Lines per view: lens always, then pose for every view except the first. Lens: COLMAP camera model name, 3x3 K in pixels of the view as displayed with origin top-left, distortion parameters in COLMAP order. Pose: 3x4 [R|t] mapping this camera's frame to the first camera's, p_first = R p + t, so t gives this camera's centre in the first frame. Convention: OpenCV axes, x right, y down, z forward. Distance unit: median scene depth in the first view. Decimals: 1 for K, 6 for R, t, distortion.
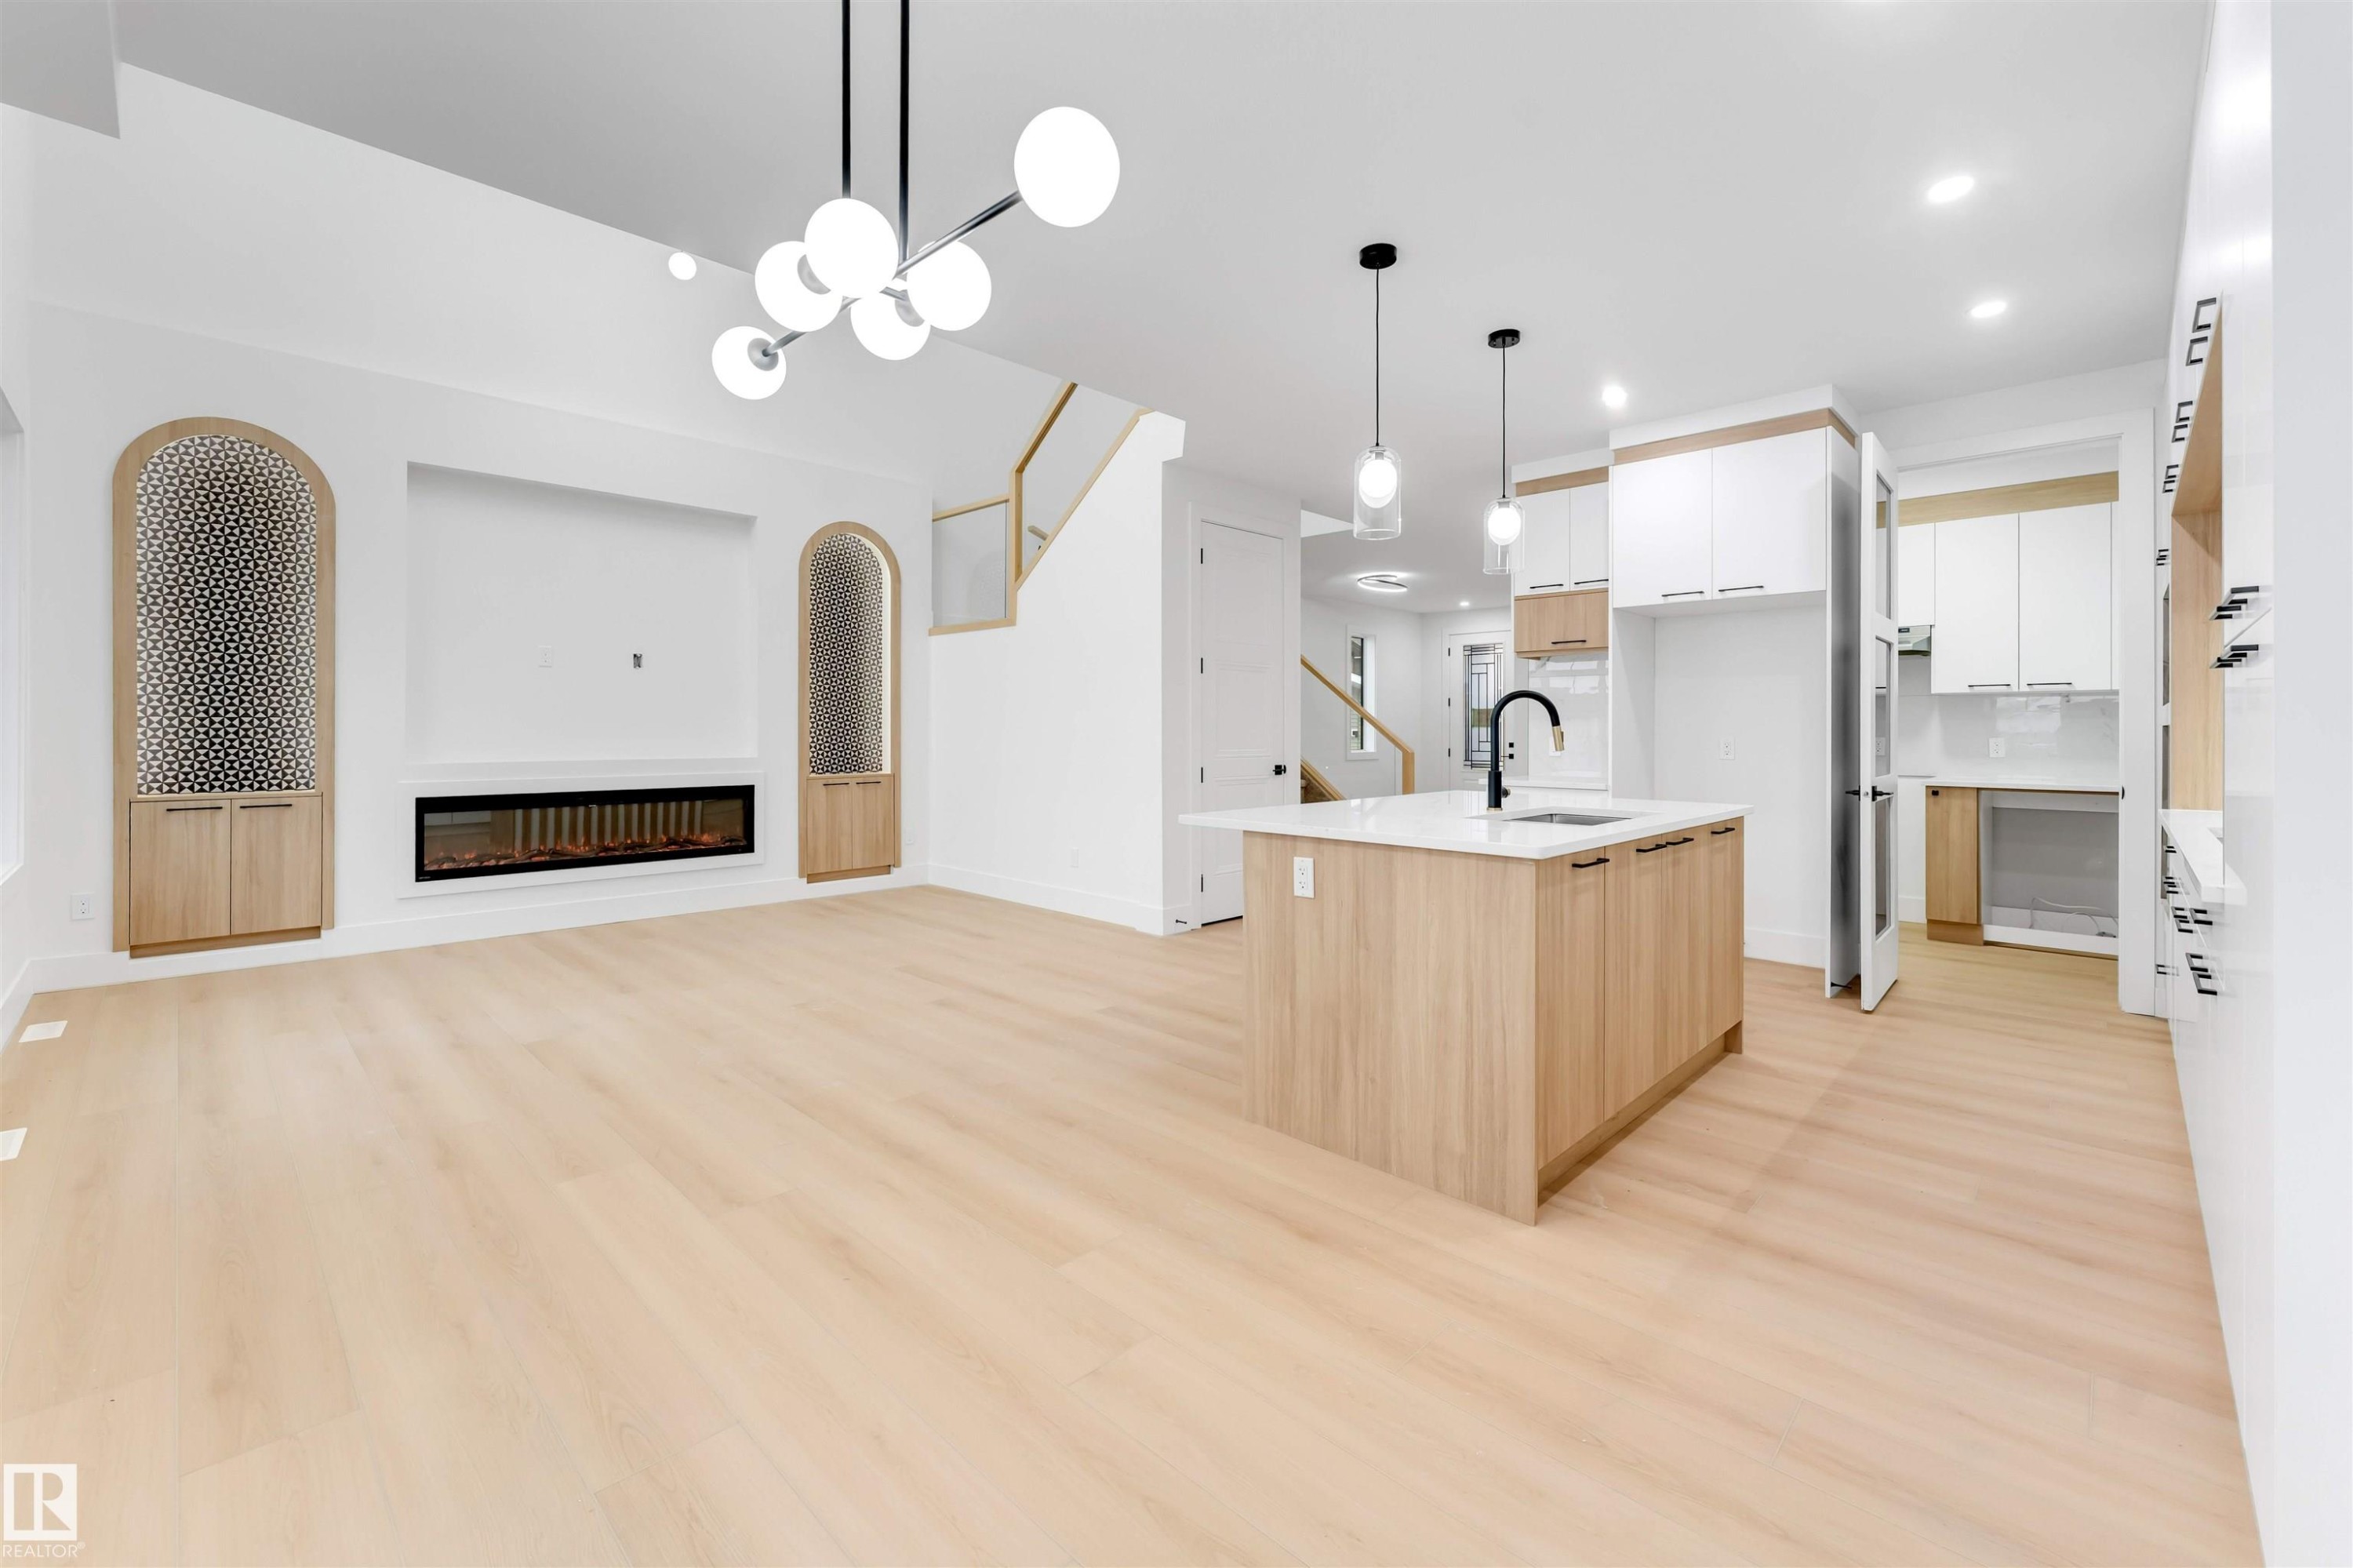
lens RADIAL K [[974.3, 0, 1154.2], [0, 974.3, 732.5], [0, 0, 1]] dist [-0.001559, -0.000328]
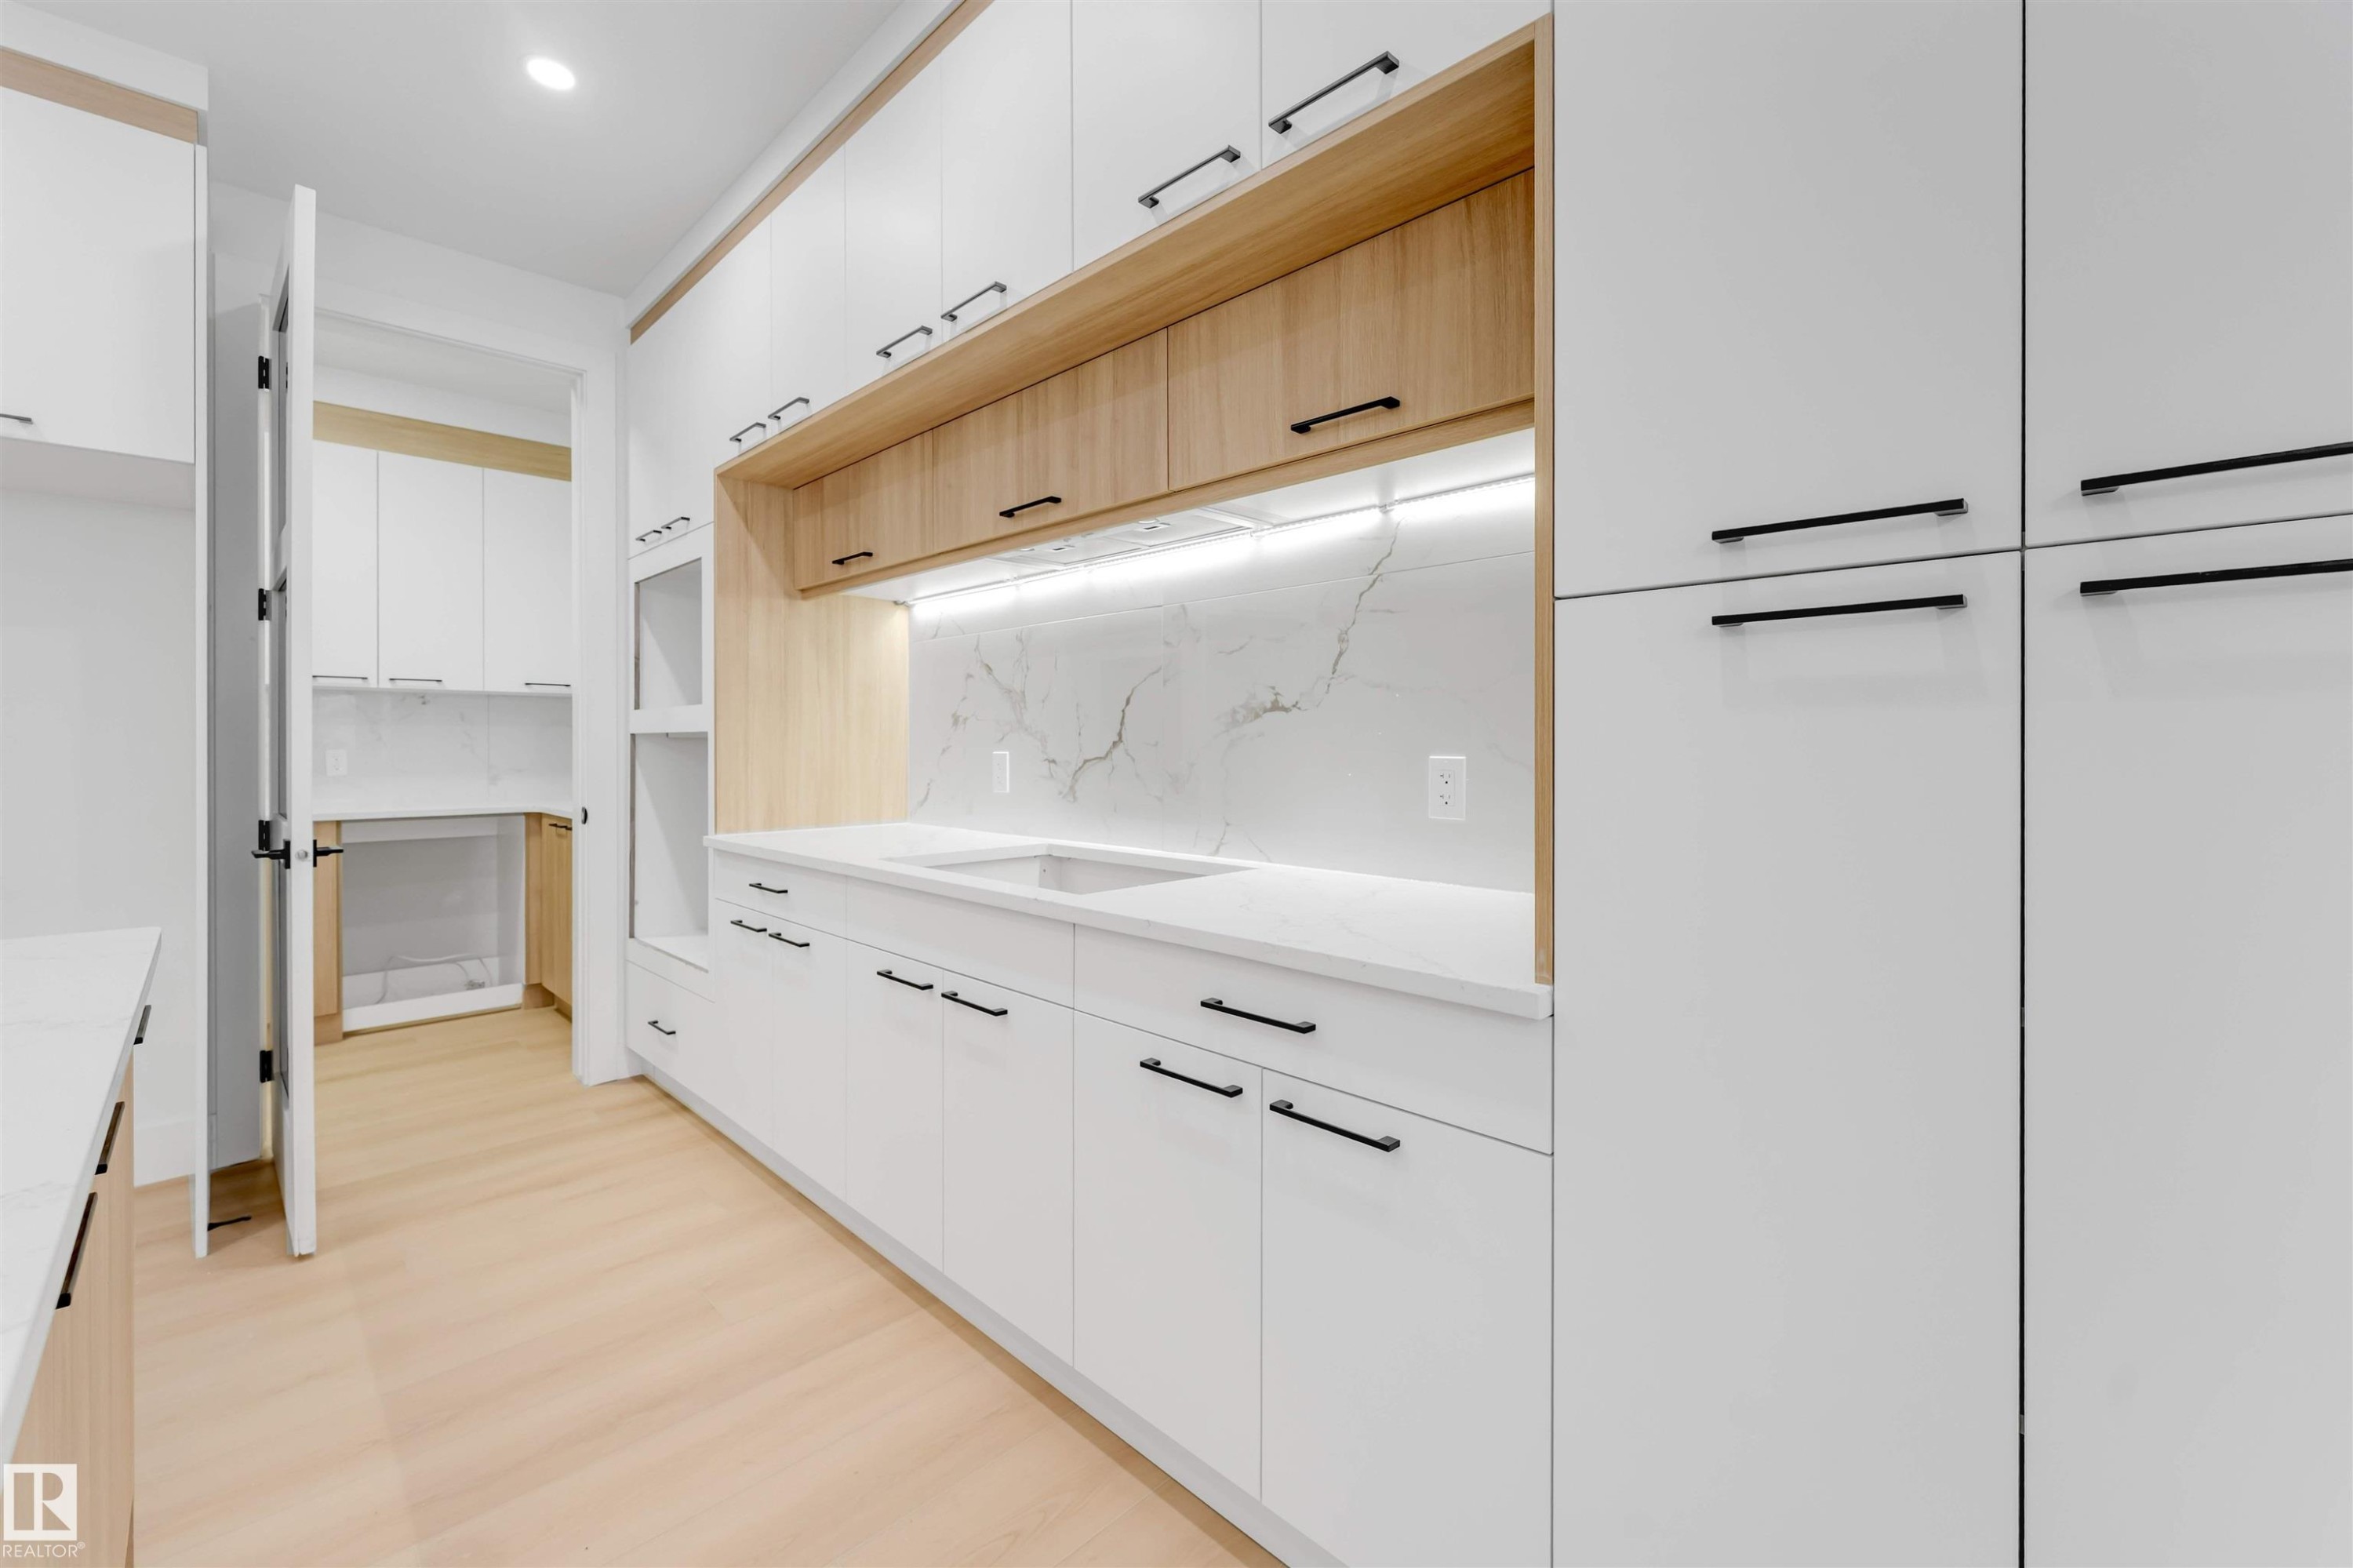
lens RADIAL K [[964.1, 0, 1153.7], [0, 964.1, 743.8], [0, 0, 1]] dist [0.000020, -0.000258]
pose [[0.014911, -0.001886, 0.999887, 0.197619], [0.001072, 0.999998, 0.001870, 0.000745], [-0.999888, 0.001044, 0.014913, 0.505165]]
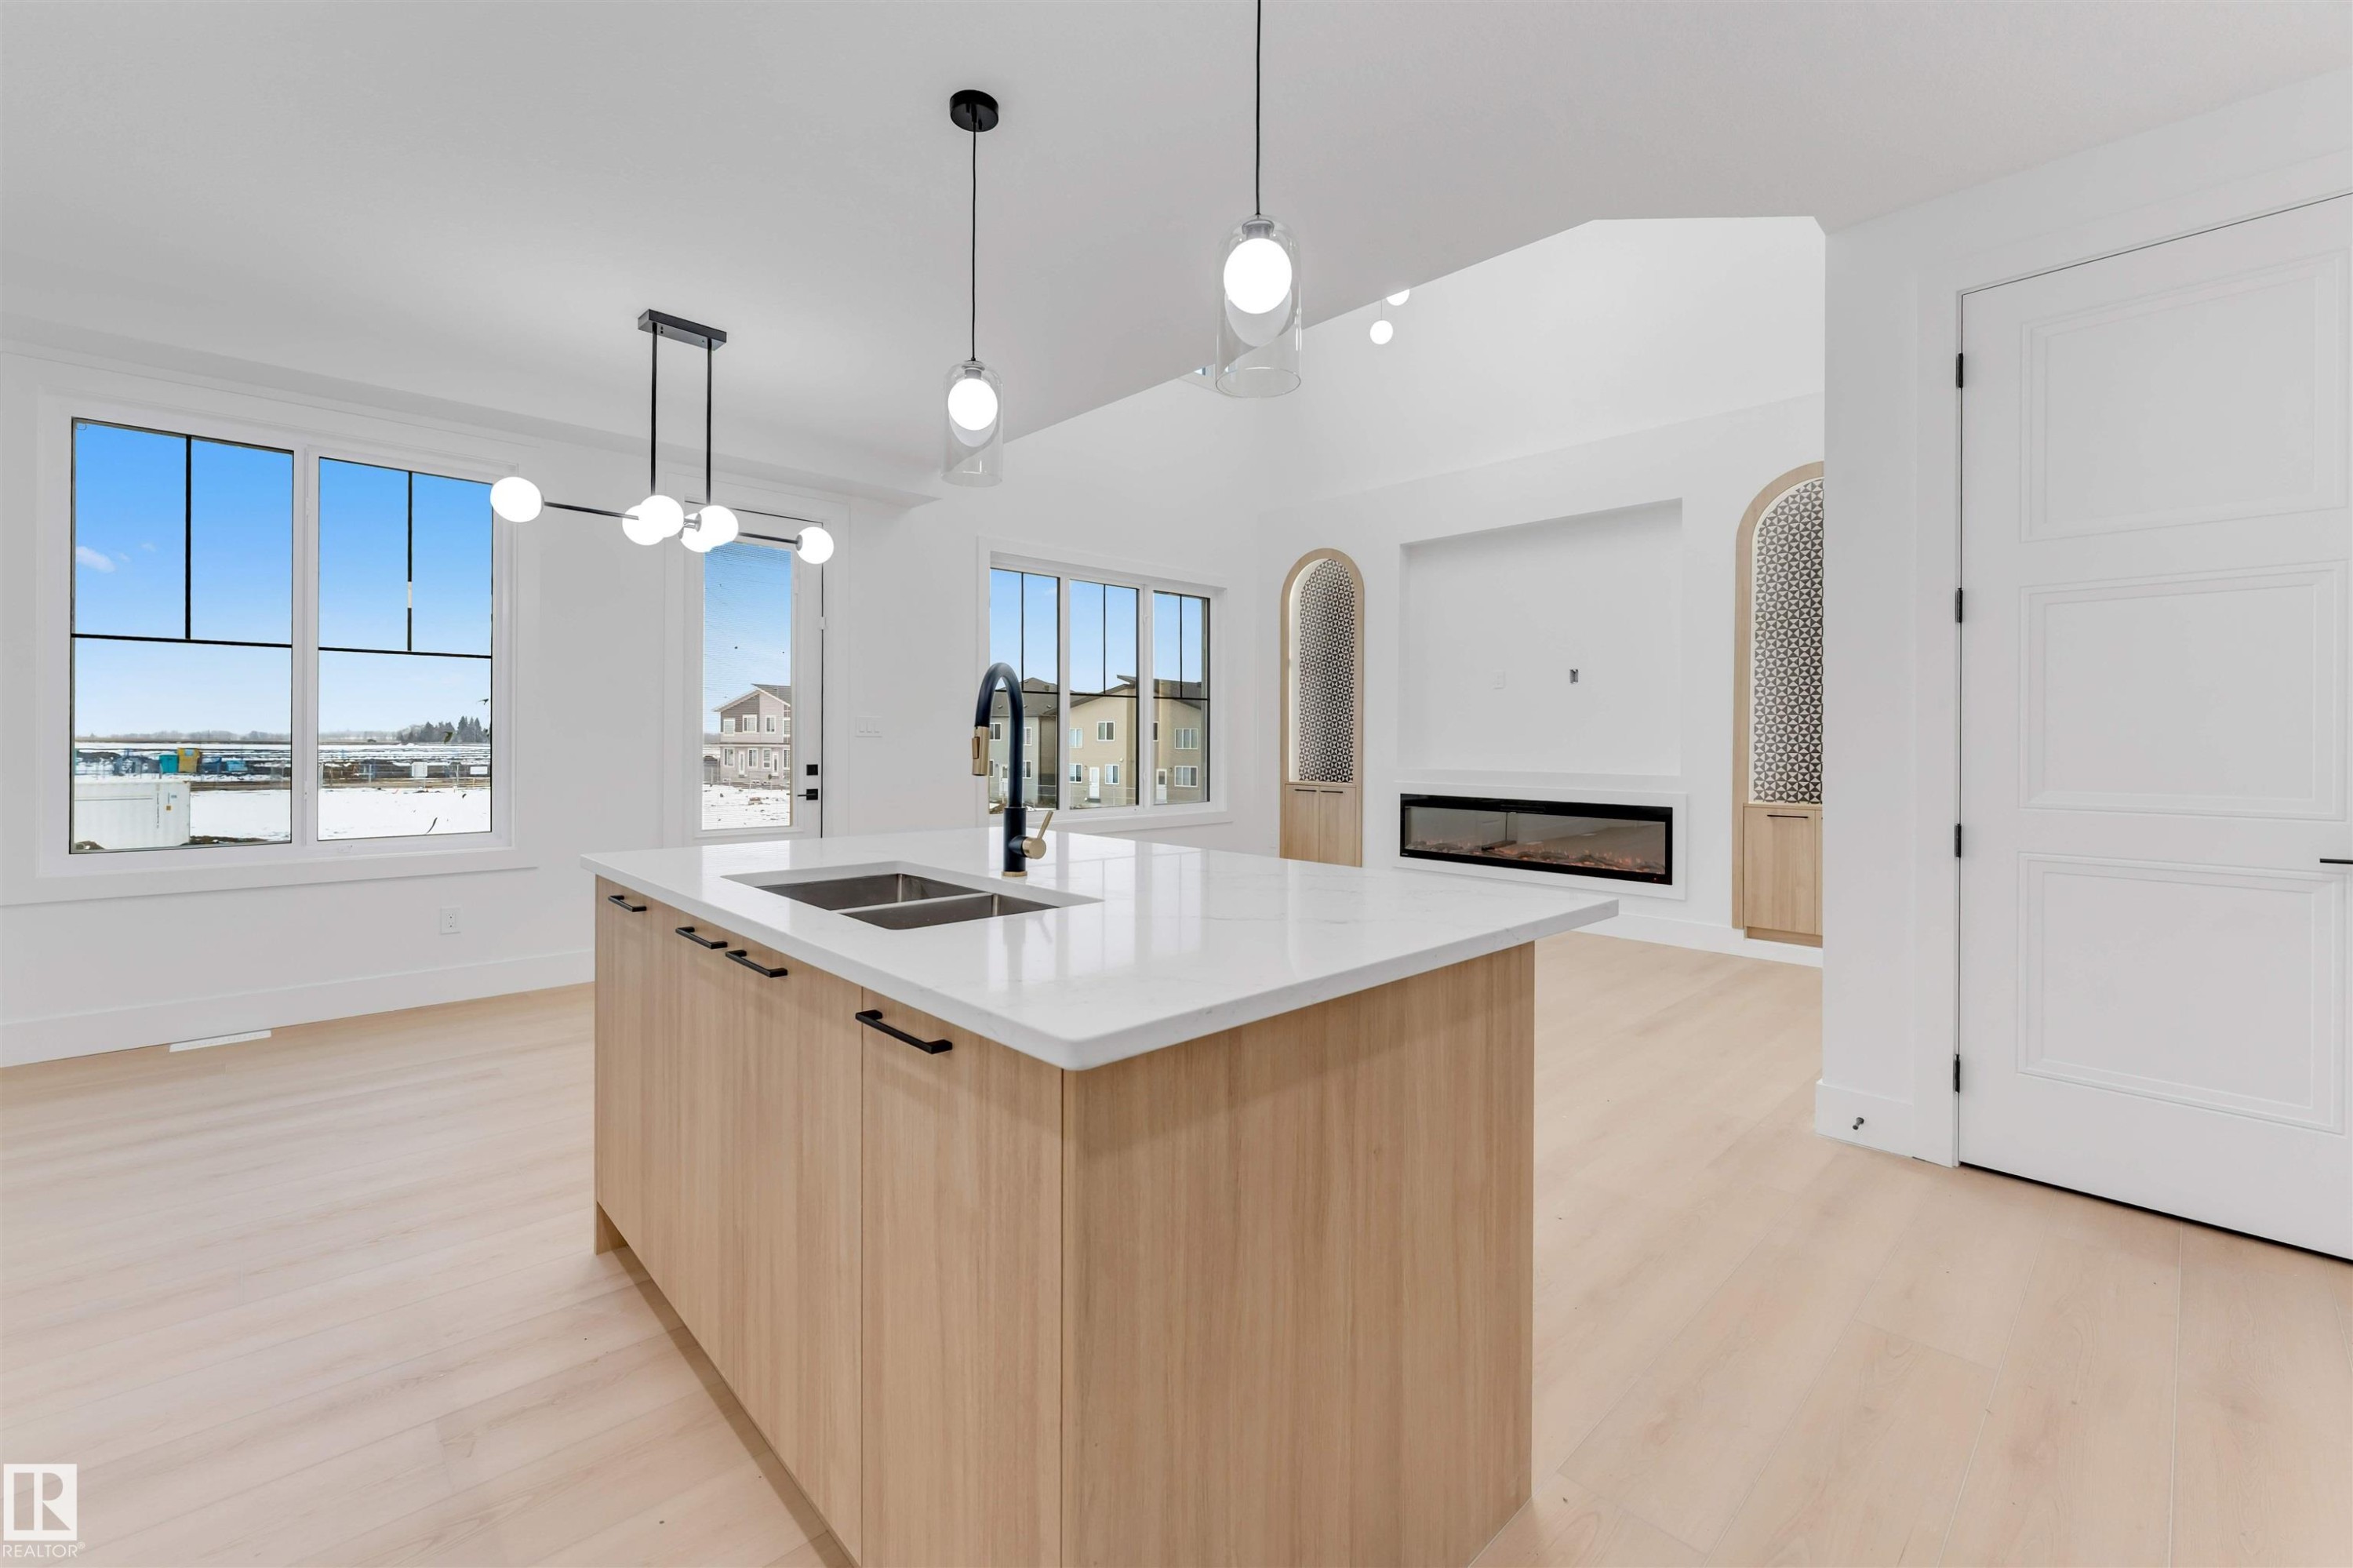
lens RADIAL K [[970.4, 0, 1150.1], [0, 970.4, 736.7], [0, 0, 1]] dist [-0.000526, -0.000034]
pose [[-0.037065, -0.006607, -0.999291, 0.735982], [-0.008938, 0.999940, -0.006280, 0.000014], [0.999273, 0.008699, -0.037122, 0.875258]]
